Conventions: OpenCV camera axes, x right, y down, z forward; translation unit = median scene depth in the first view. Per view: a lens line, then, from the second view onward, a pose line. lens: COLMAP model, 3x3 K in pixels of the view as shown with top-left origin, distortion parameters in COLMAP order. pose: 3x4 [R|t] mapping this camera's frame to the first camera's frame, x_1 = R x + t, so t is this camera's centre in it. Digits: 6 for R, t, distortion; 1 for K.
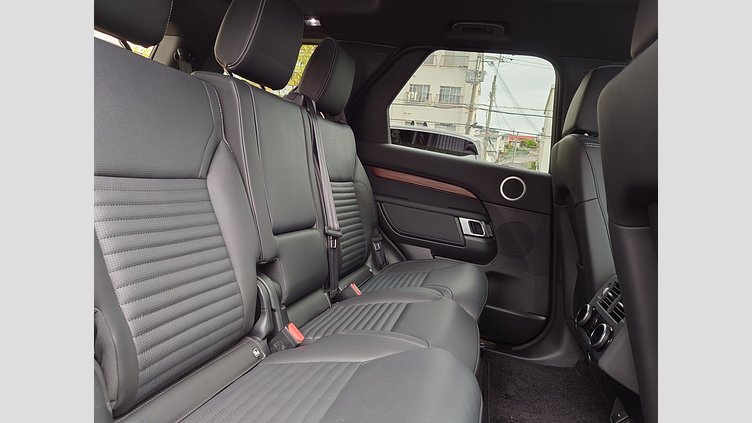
lens RADIAL K [[398.6, 0, 377.6], [0, 398.6, 210.4], [0, 0, 1]] dist [-0.001507, -0.000891]
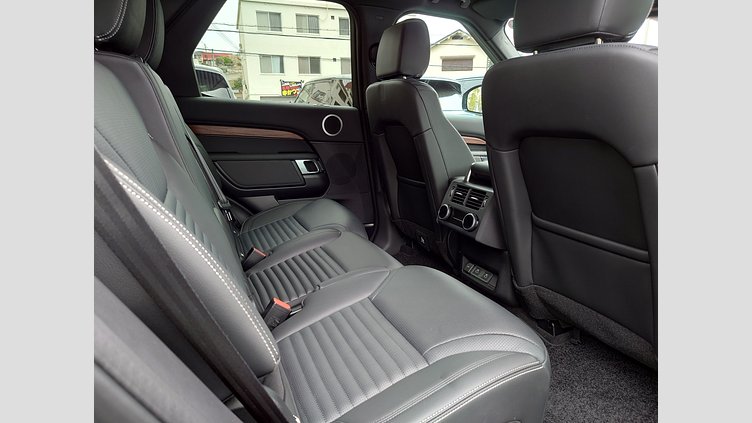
lens RADIAL K [[398.6, 0, 377.6], [0, 398.6, 210.4], [0, 0, 1]] dist [-0.001507, -0.000891]
pose [[0.763984, -0.283079, 0.579824, -0.286944], [0.167626, 0.954844, 0.245303, -0.079331], [-0.623081, -0.090214, 0.776937, 0.015822]]
